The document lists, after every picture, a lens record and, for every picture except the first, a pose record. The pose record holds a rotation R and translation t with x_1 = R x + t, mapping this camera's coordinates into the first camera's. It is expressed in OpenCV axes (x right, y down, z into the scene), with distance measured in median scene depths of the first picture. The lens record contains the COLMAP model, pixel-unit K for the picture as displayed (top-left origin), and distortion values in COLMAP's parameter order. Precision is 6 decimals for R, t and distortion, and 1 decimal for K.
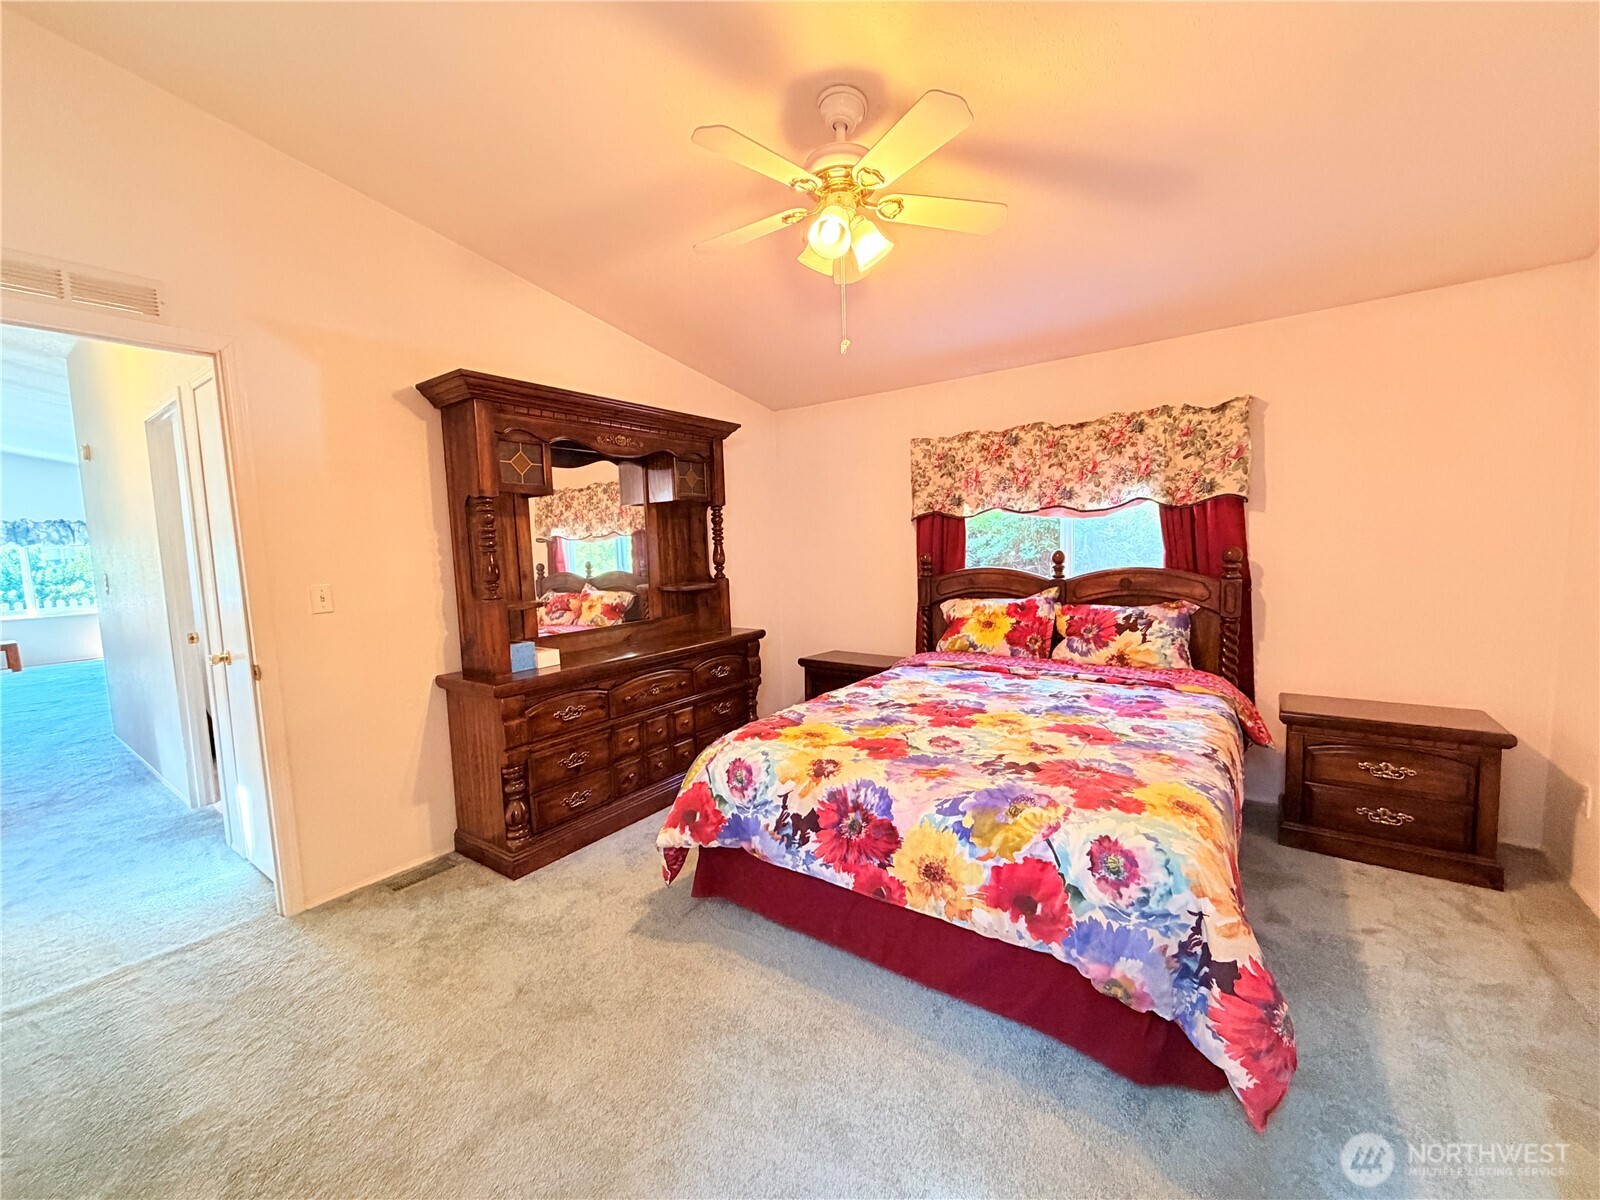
lens RADIAL K [[635.1, 0, 797.9], [0, 635.1, 604.4], [0, 0, 1]] dist [0.000441, -0.000045]
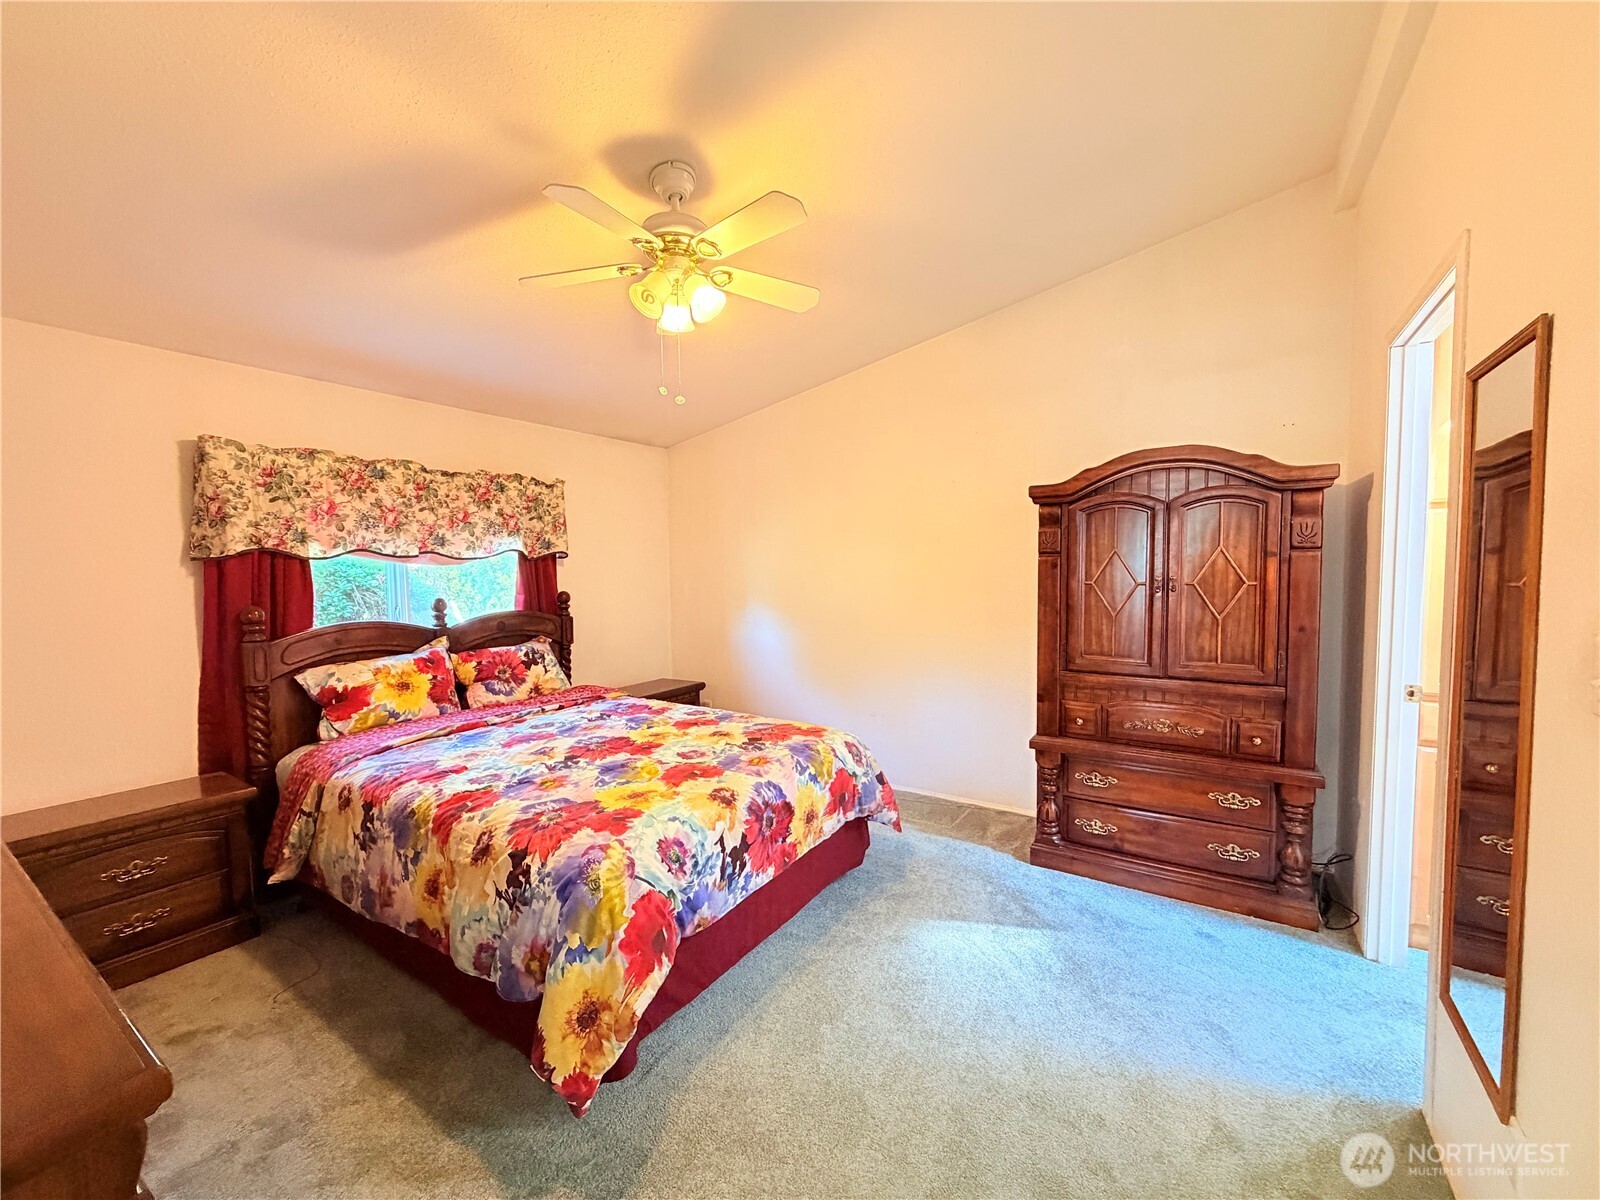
lens RADIAL K [[635.1, 0, 797.8], [0, 635.1, 595.0], [0, 0, 1]] dist [0.000441, -0.000045]
pose [[-0.050941, -0.011700, 0.998633, -0.631453], [0.114473, 0.993273, 0.017477, -0.048494], [-0.992119, 0.115207, -0.049259, 0.557957]]
